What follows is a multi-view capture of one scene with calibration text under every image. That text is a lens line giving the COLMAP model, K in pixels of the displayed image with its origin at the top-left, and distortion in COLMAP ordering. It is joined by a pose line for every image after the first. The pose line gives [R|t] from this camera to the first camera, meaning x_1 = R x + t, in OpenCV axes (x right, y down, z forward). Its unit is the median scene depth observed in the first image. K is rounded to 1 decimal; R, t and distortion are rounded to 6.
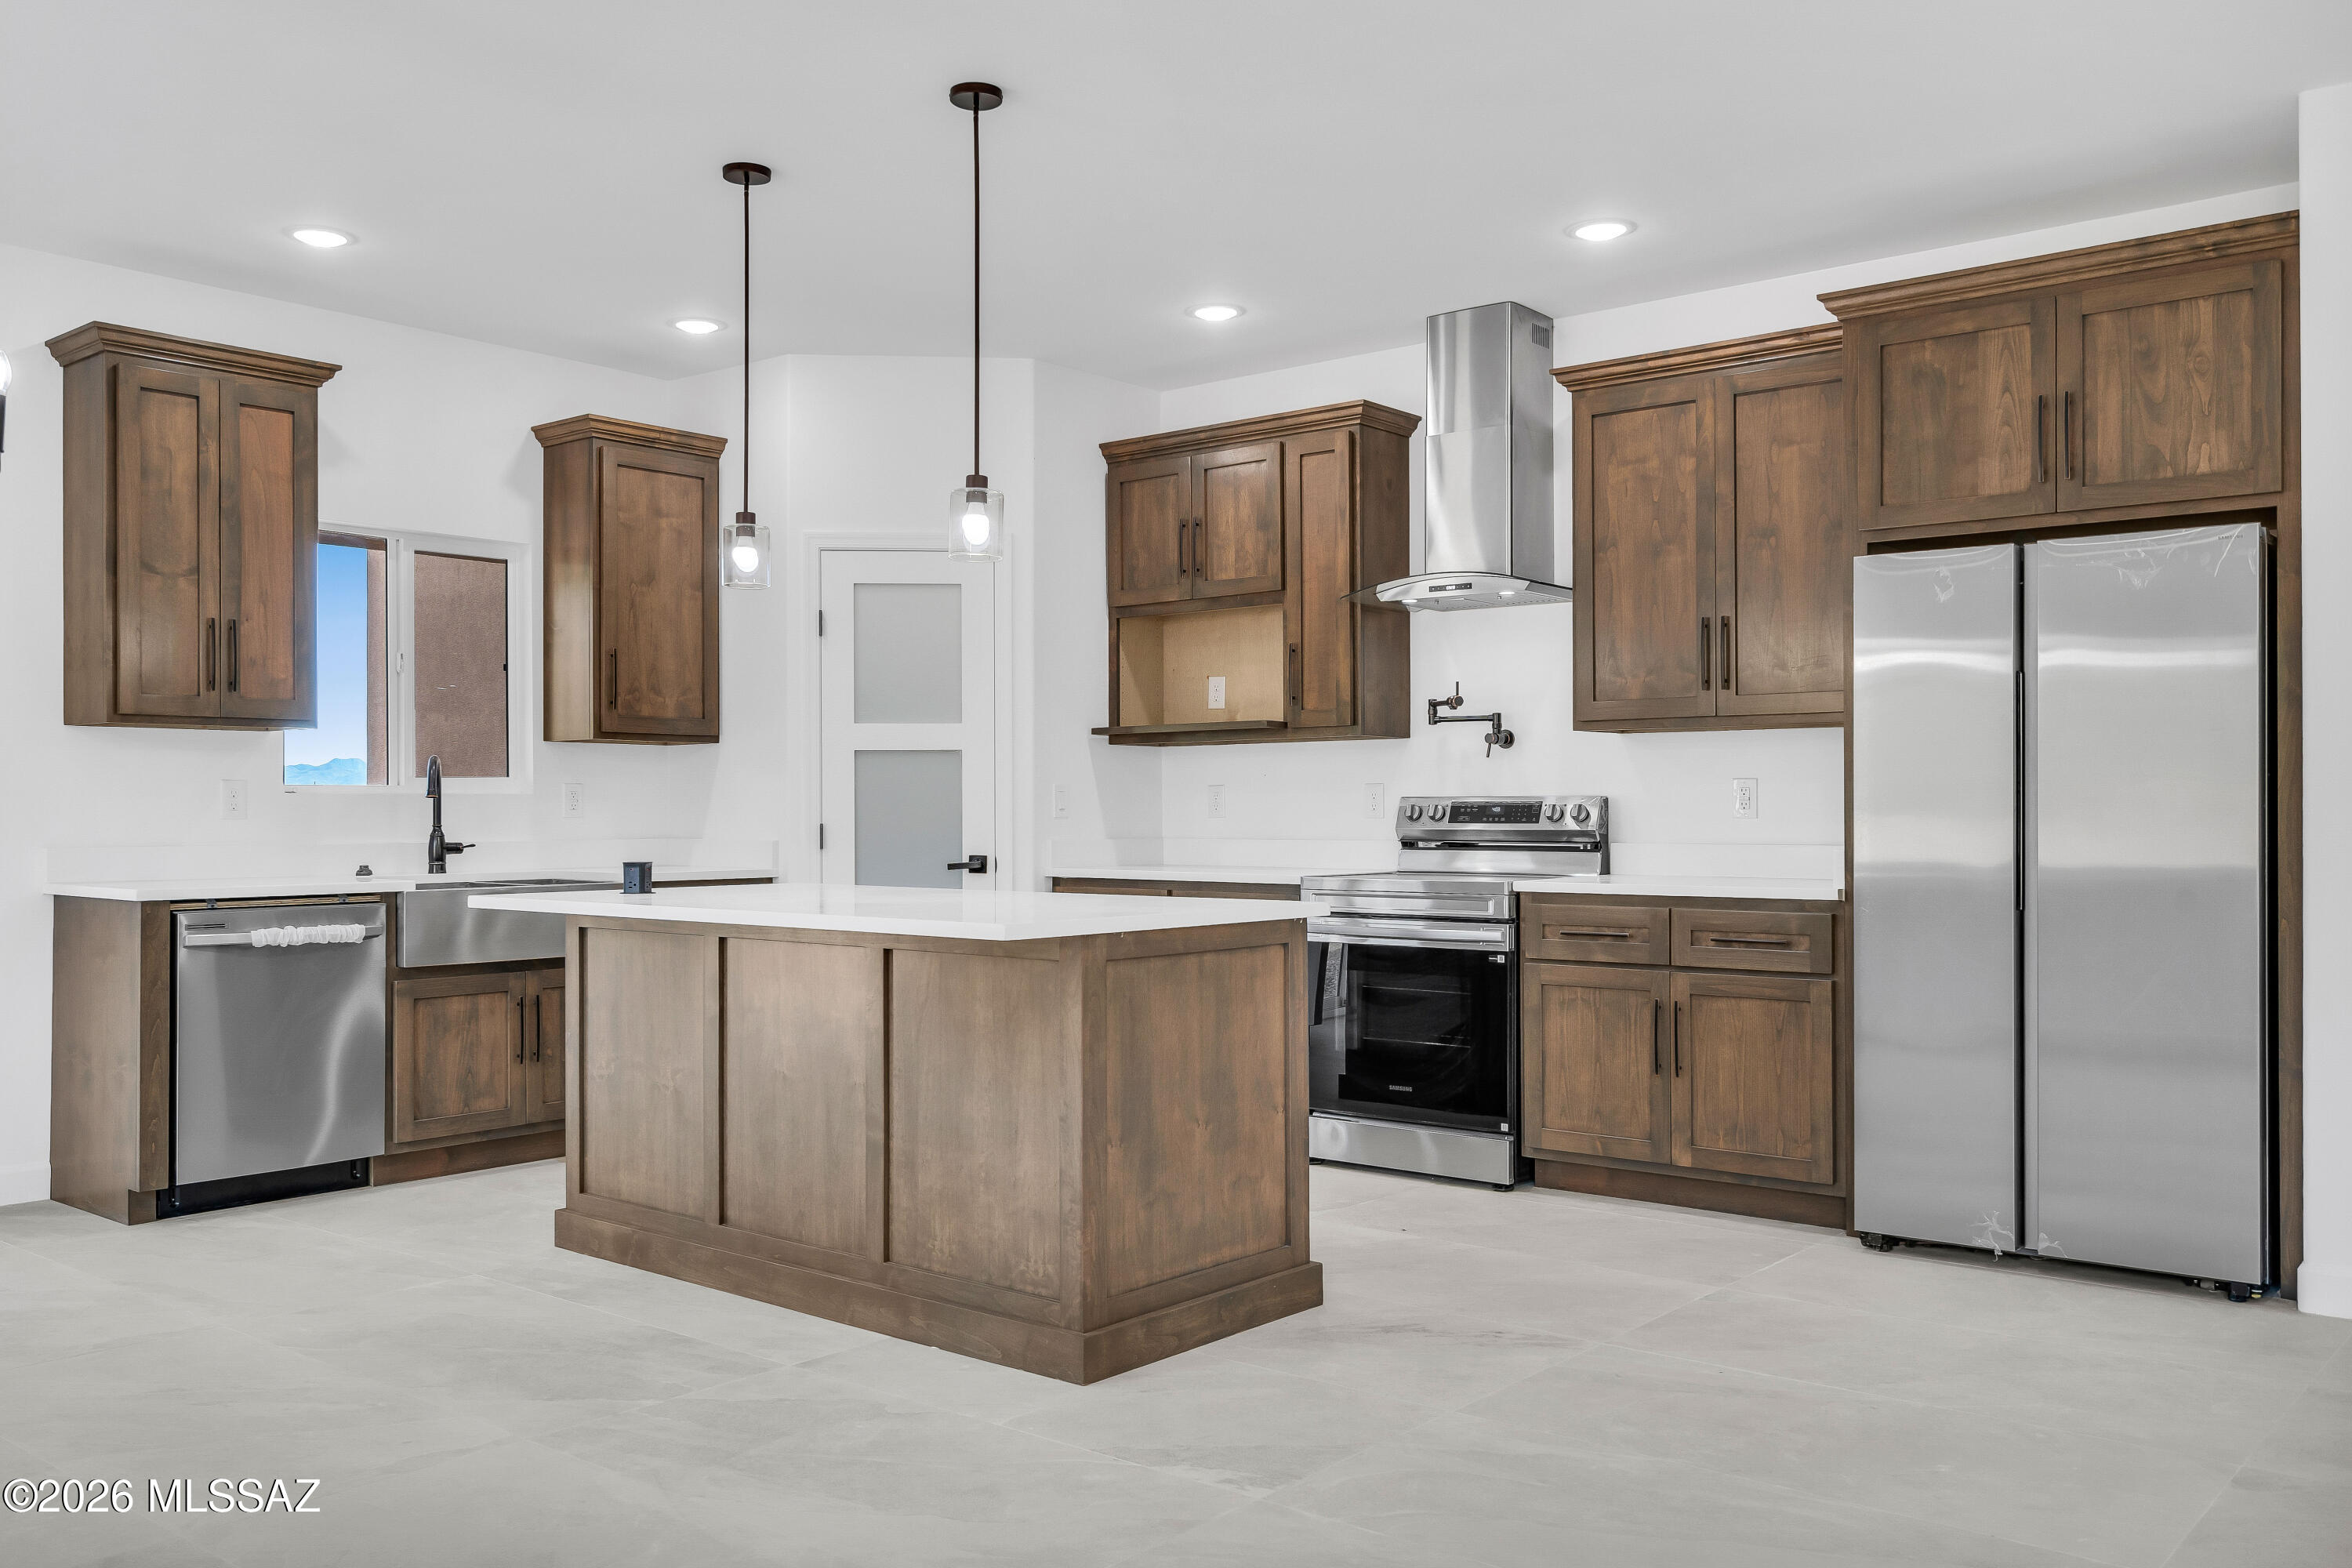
lens RADIAL K [[1932.8, 0, 1160.8], [0, 1932.8, 808.1], [0, 0, 1]] dist [0.005324, 0.004299]
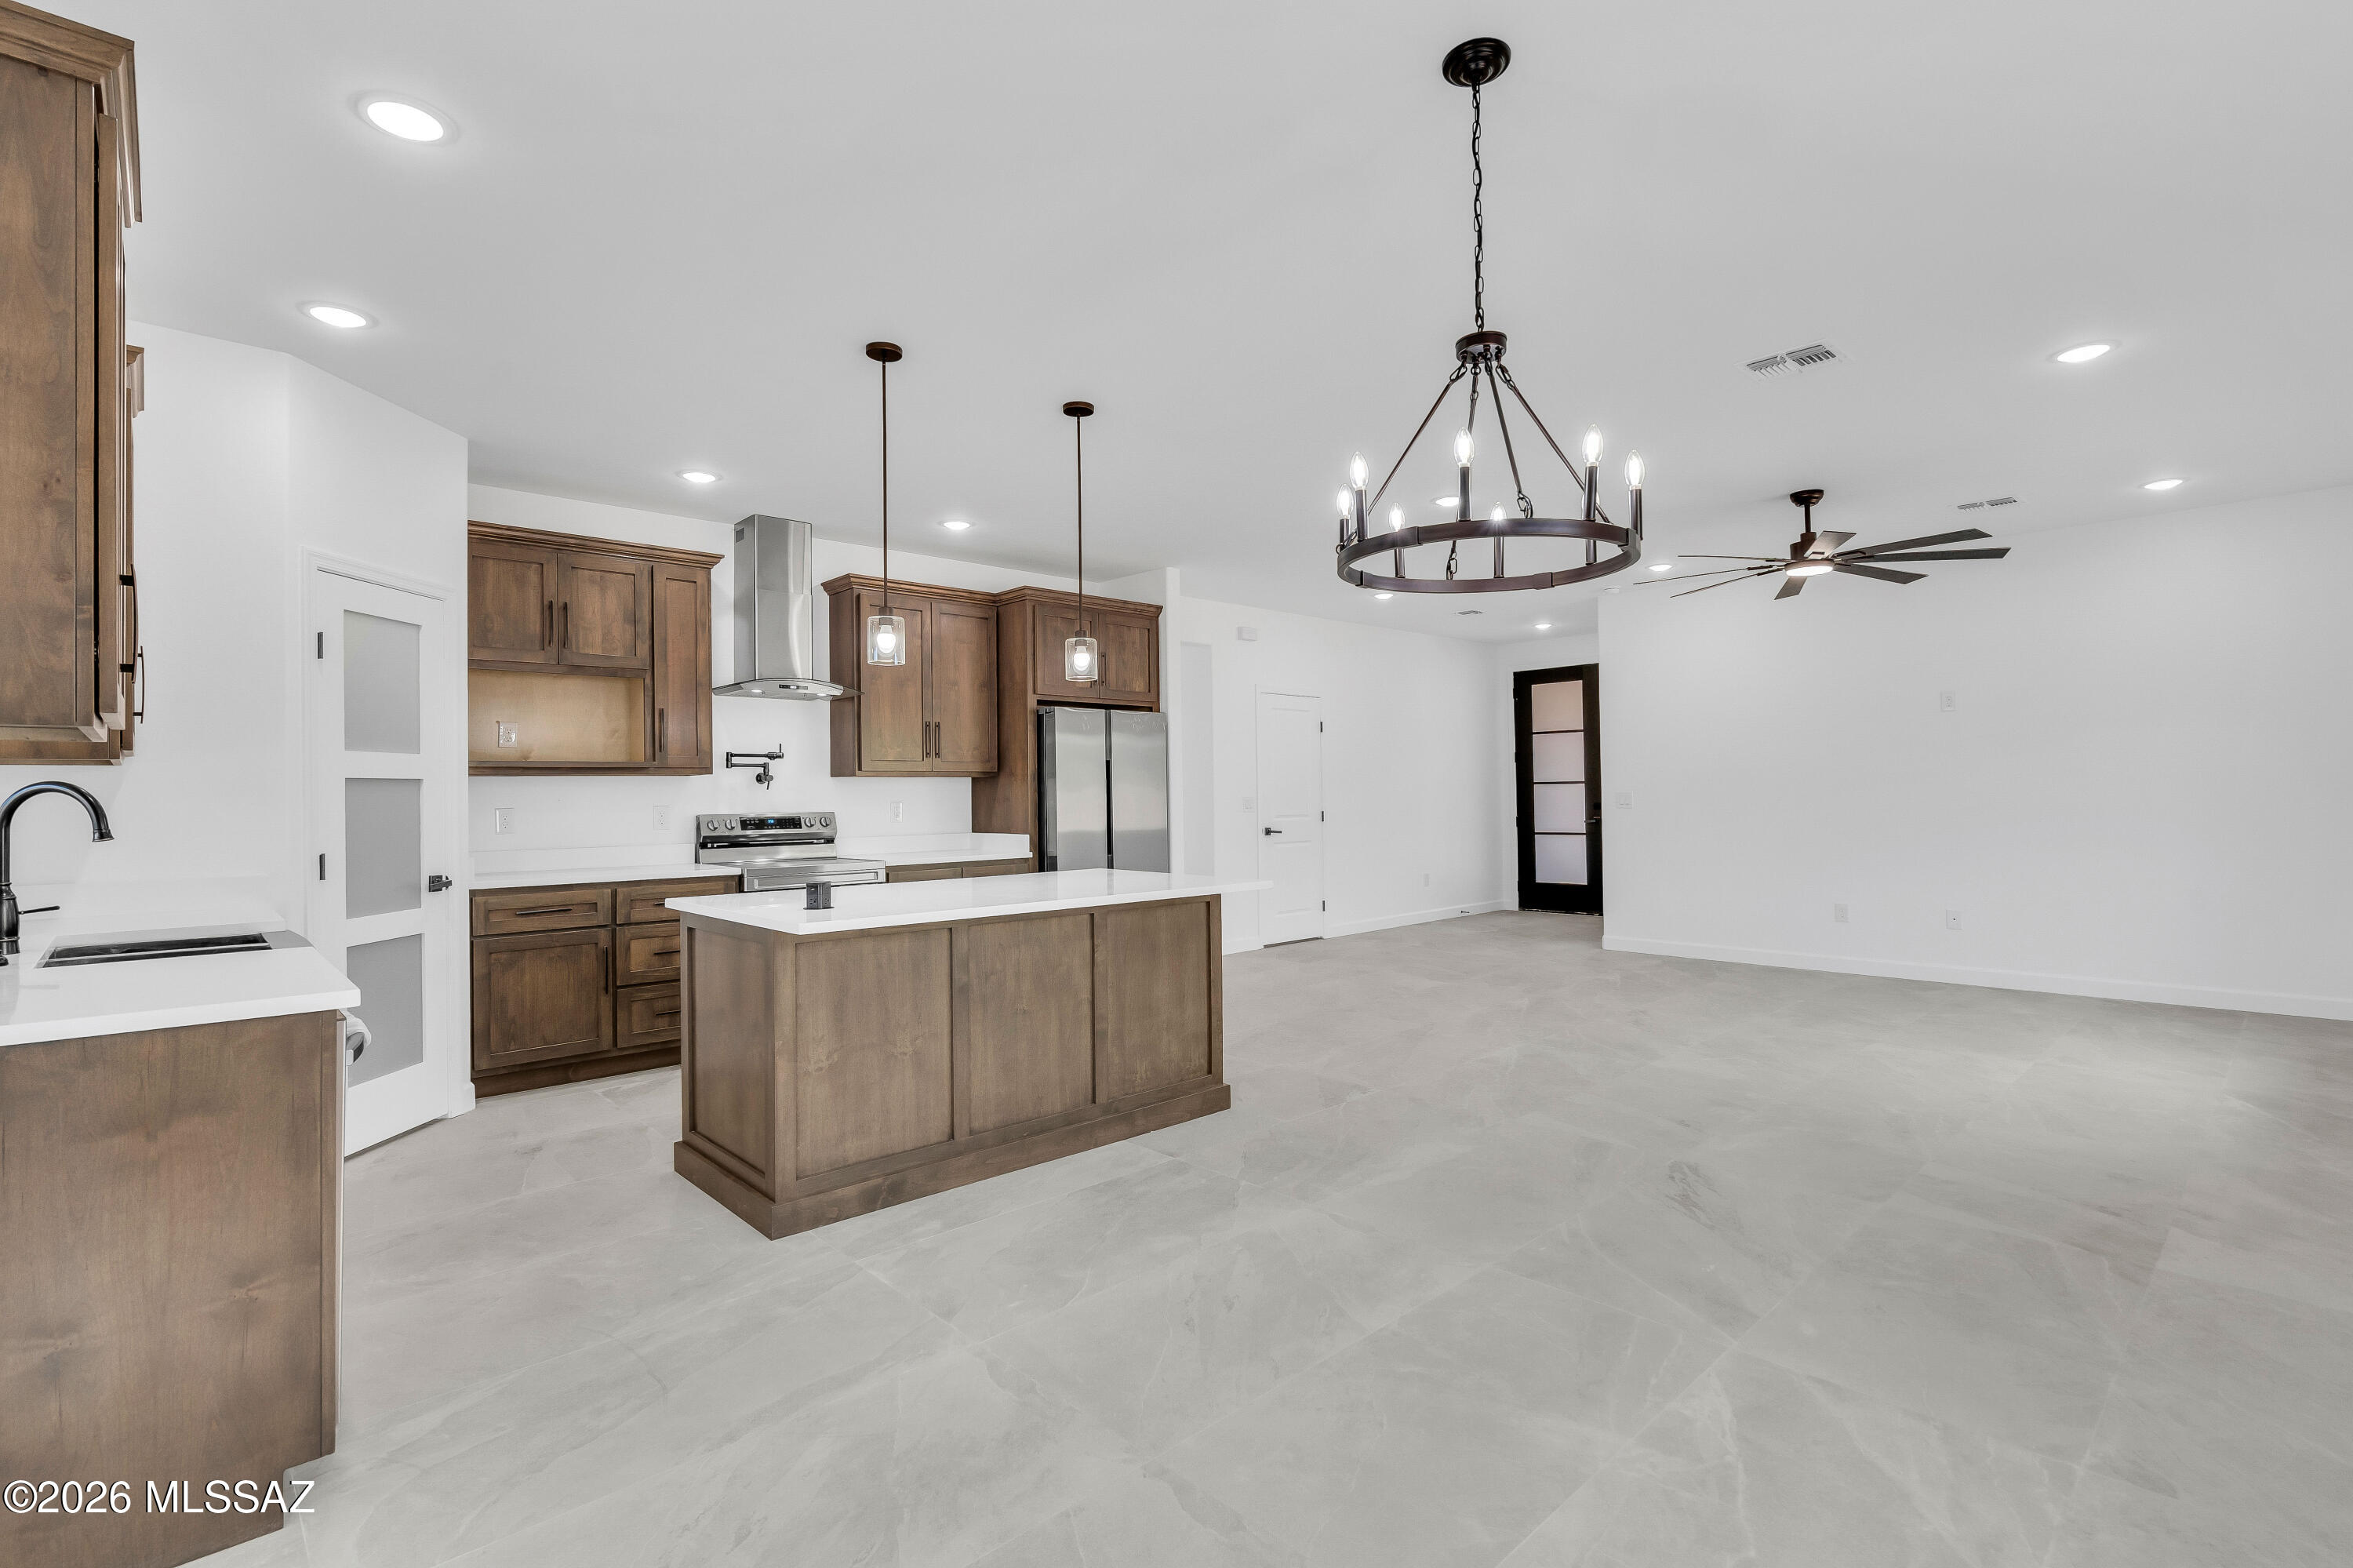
lens RADIAL K [[1087.5, 0, 1171.6], [0, 1087.5, 780.6], [0, 0, 1]] dist [-0.001762, -0.000455]
pose [[0.117672, 0.012463, 0.992974, -0.828303], [0.010745, 0.999847, -0.013822, -0.020408], [-0.992994, 0.012296, 0.117520, 0.646407]]
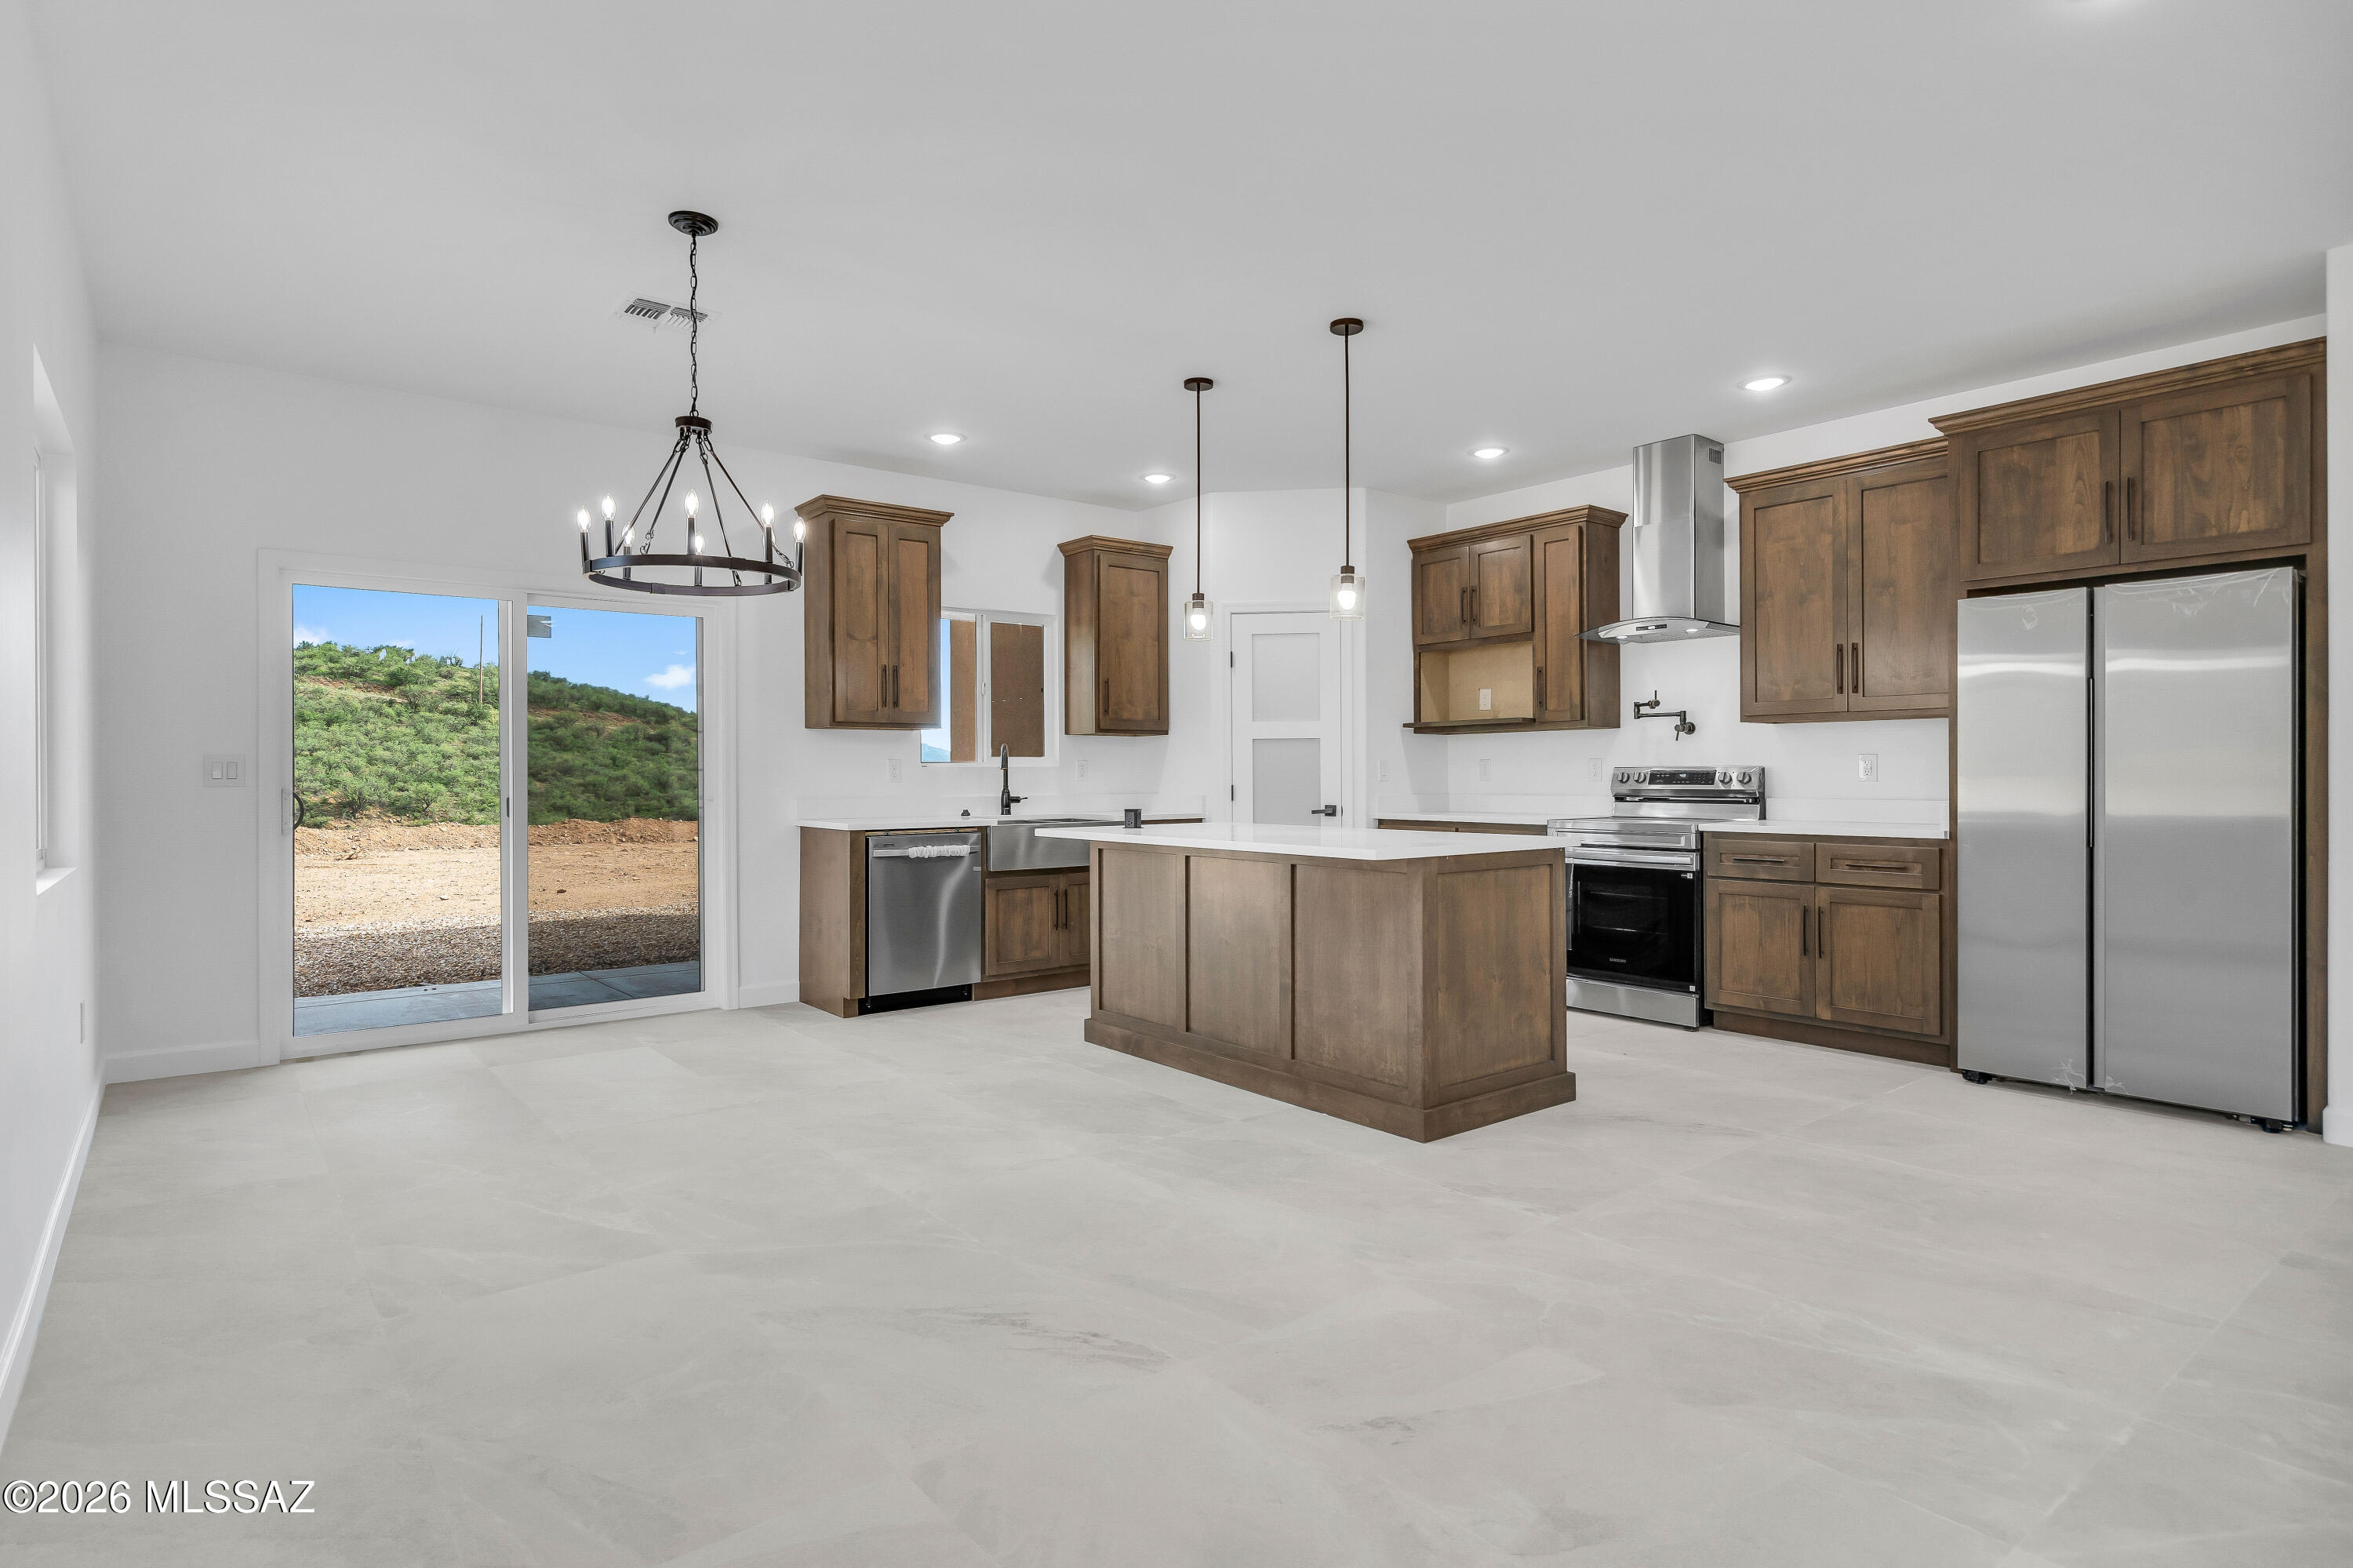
lens RADIAL K [[1236.9, 0, 1160.4], [0, 1236.9, 780.0], [0, 0, 1]] dist [0.002083, 0.001832]
pose [[0.979074, -0.000869, -0.203501, -0.031431], [0.002036, 0.999983, 0.005524, -0.002206], [0.203493, -0.005823, 0.979059, -0.019785]]
